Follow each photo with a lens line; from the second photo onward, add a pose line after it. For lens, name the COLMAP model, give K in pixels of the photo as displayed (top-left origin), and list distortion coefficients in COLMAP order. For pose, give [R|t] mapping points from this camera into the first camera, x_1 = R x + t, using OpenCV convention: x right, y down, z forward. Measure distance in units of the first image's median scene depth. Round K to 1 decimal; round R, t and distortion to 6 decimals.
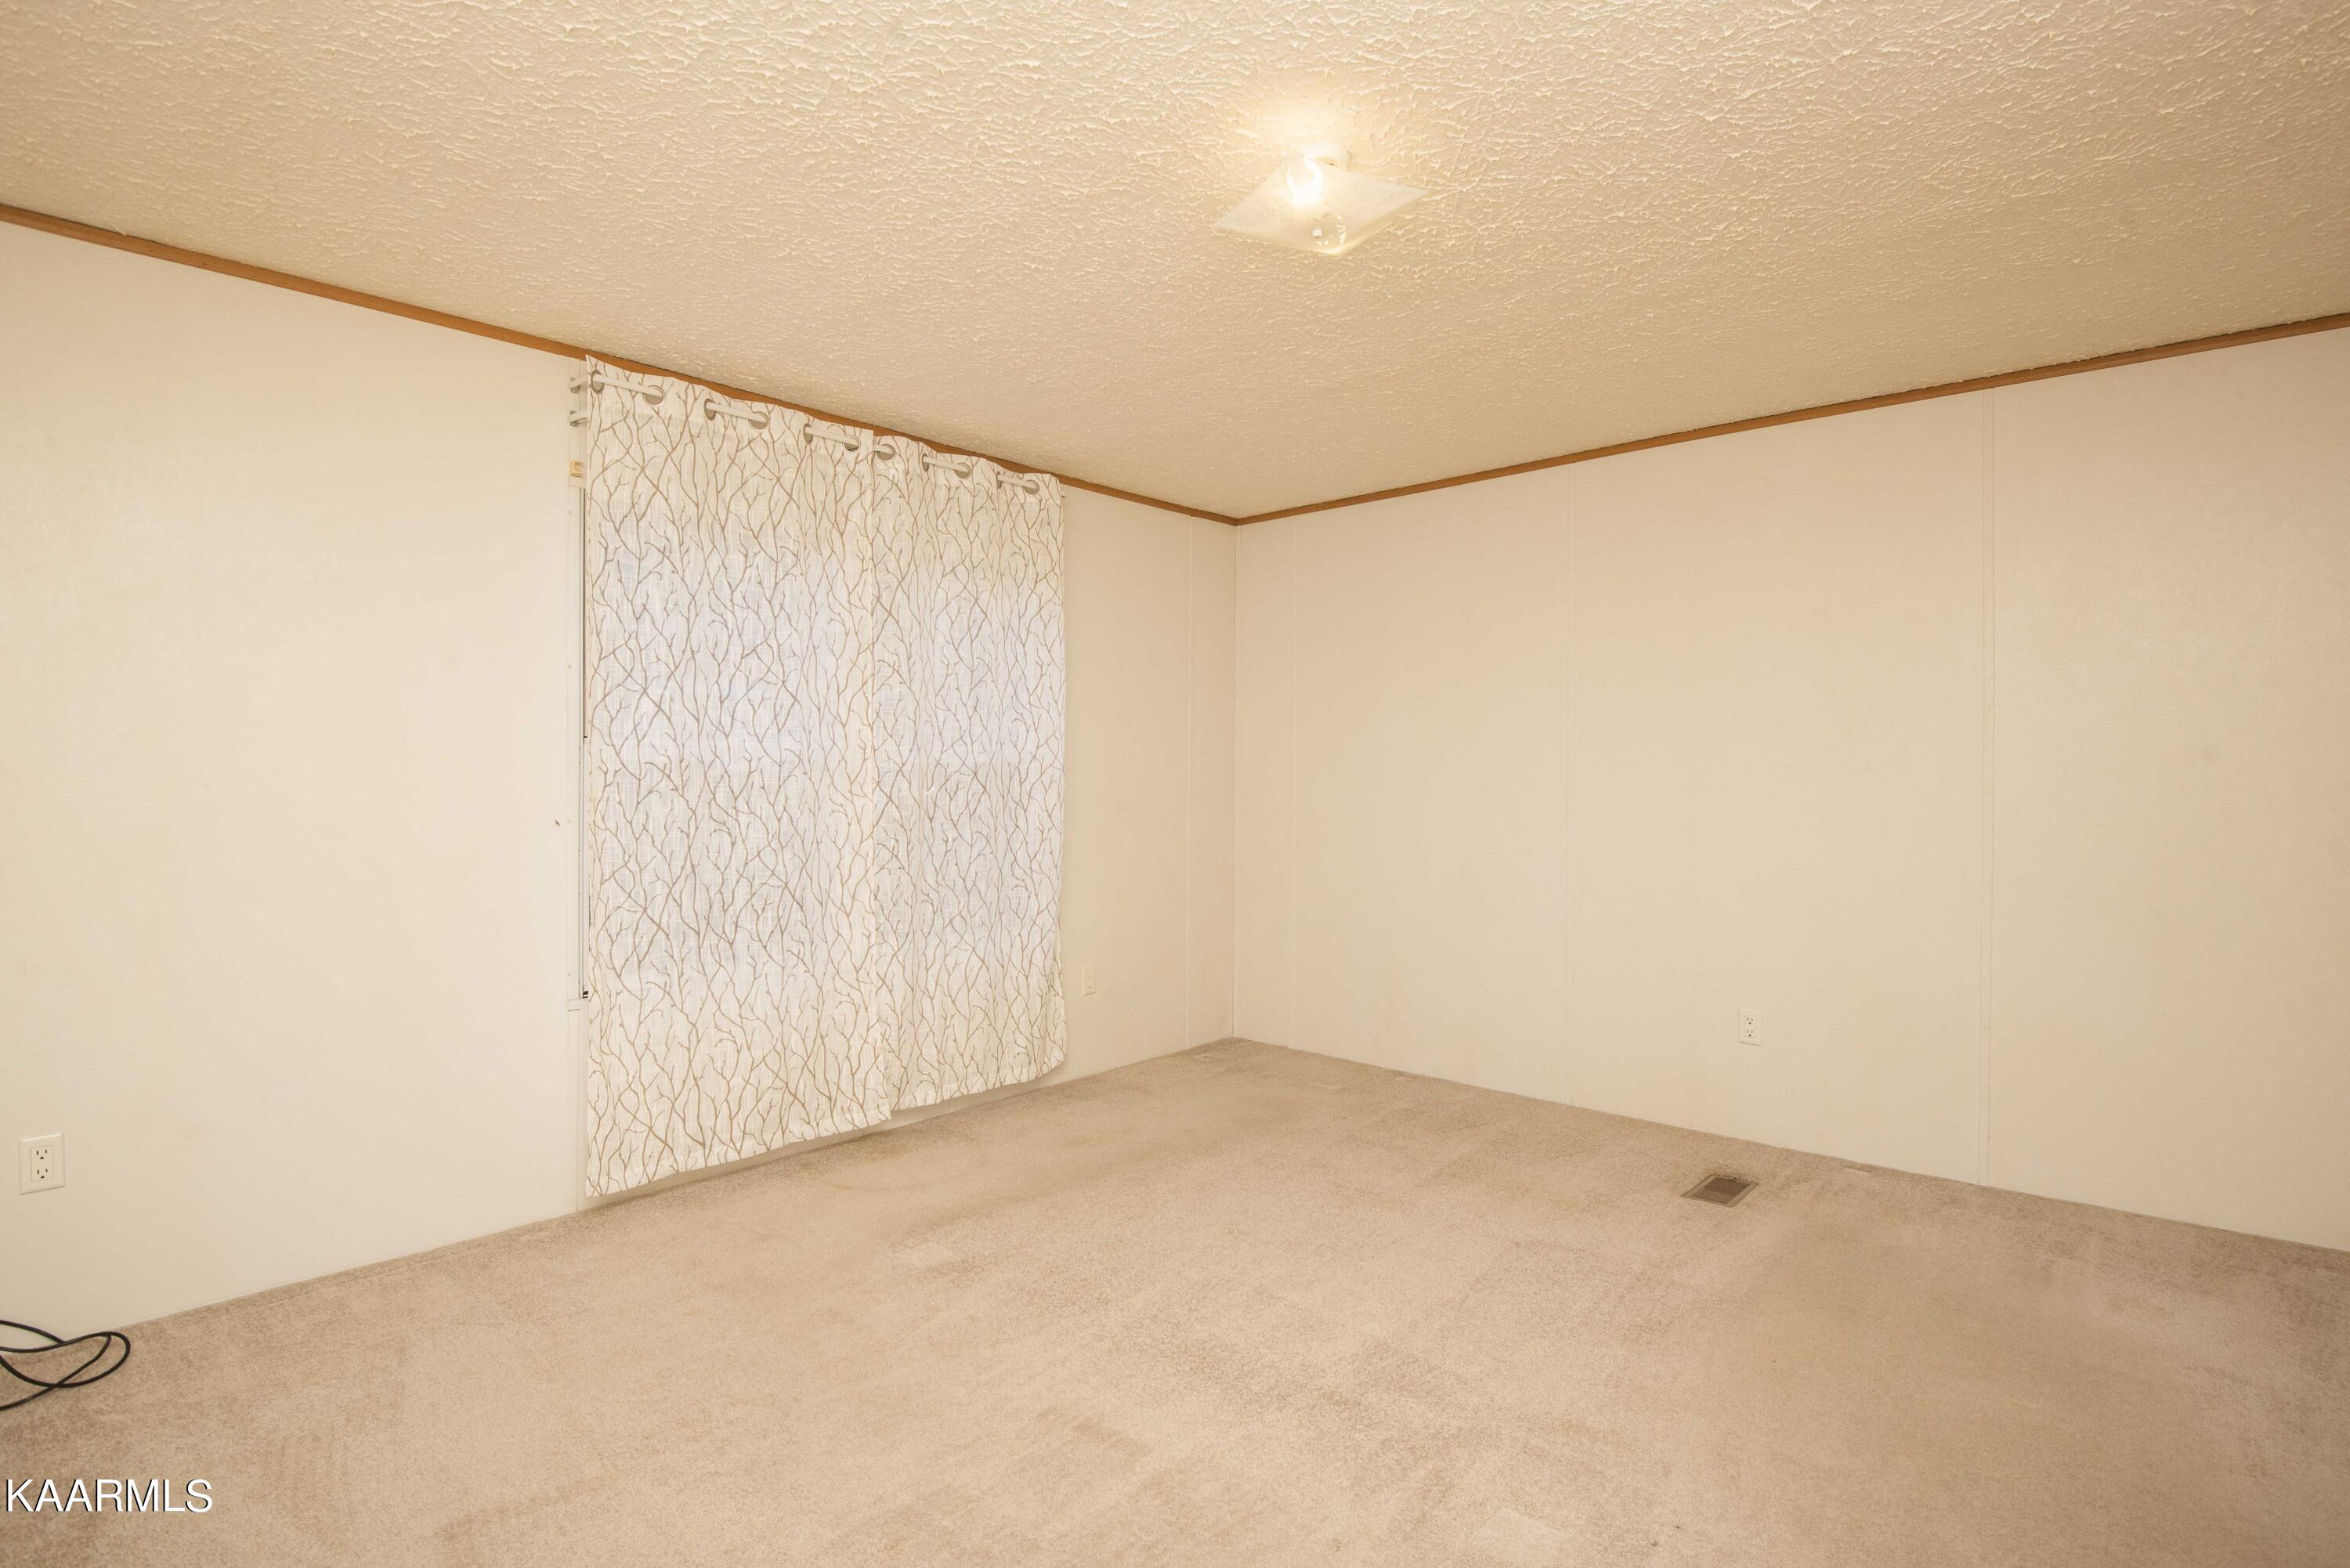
lens RADIAL K [[1141.2, 0, 1189.6], [0, 1141.2, 782.6], [0, 0, 1]] dist [0.001577, -0.020796]
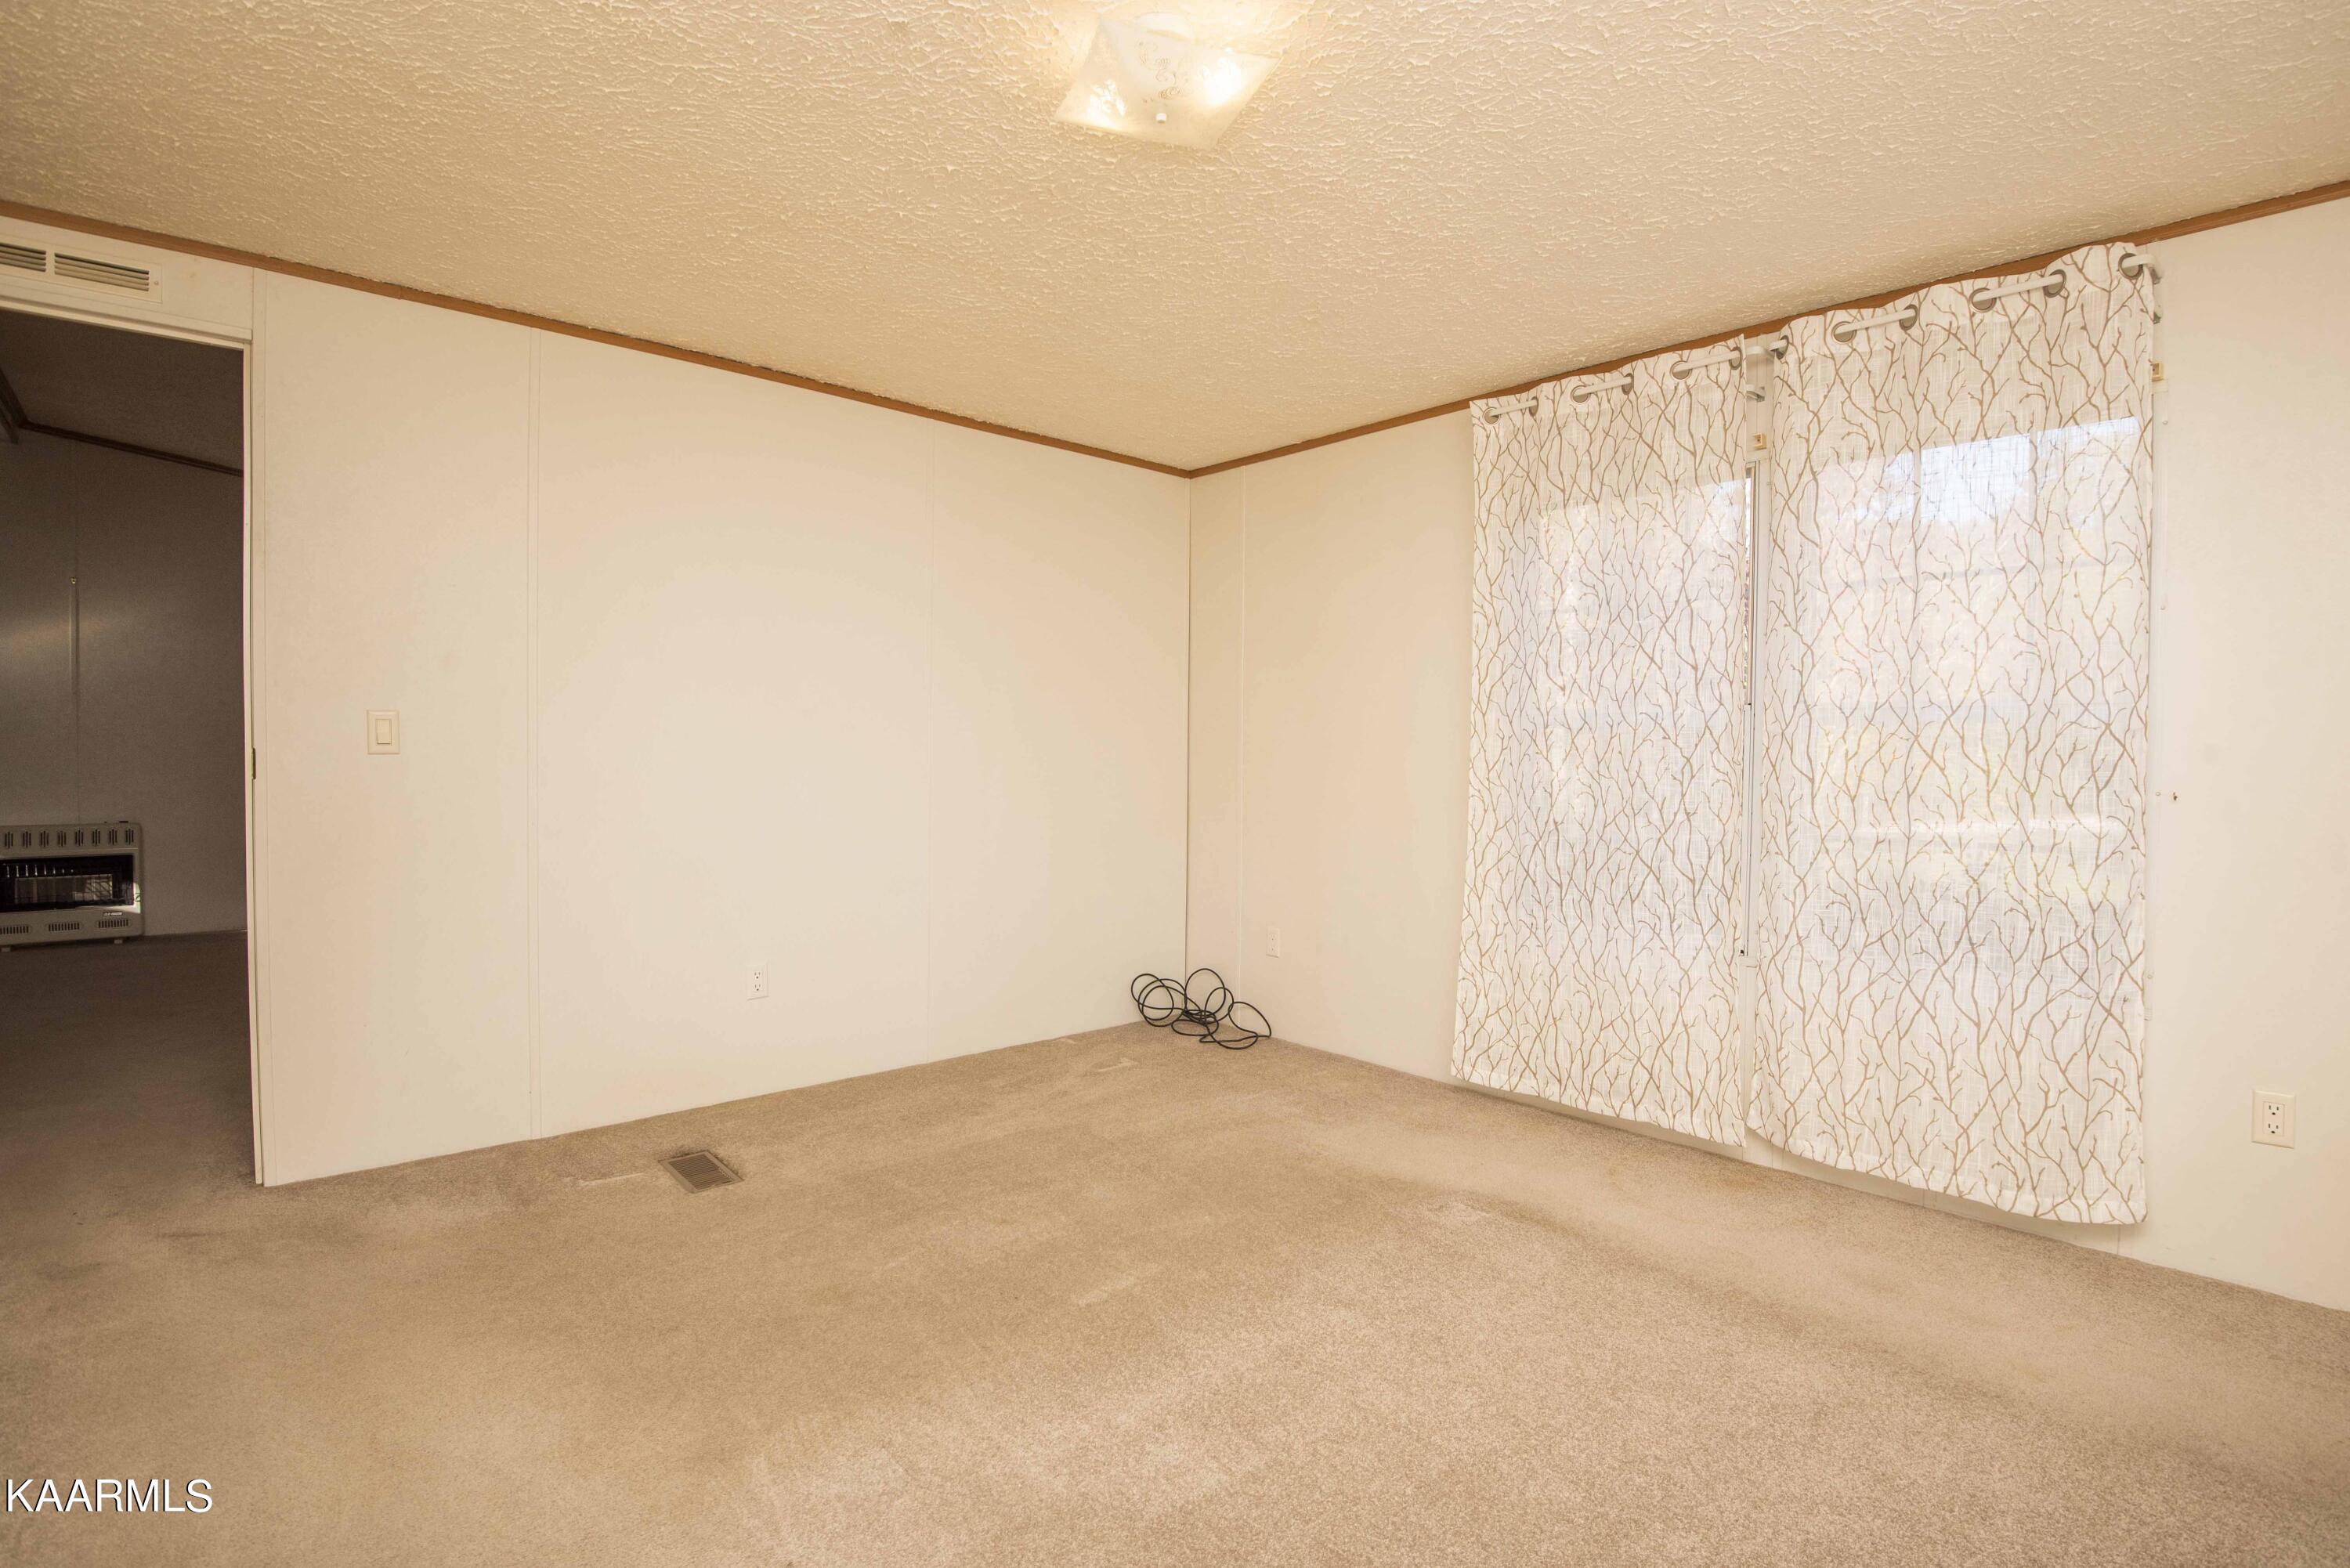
lens RADIAL K [[1141.2, 0, 1189.6], [0, 1141.2, 782.6], [0, 0, 1]] dist [0.001577, -0.020796]
pose [[-0.101949, 0.020697, -0.994574, 0.669655], [-0.018679, 0.999567, 0.022715, 0.015400], [0.994614, 0.020894, -0.101518, 0.742183]]
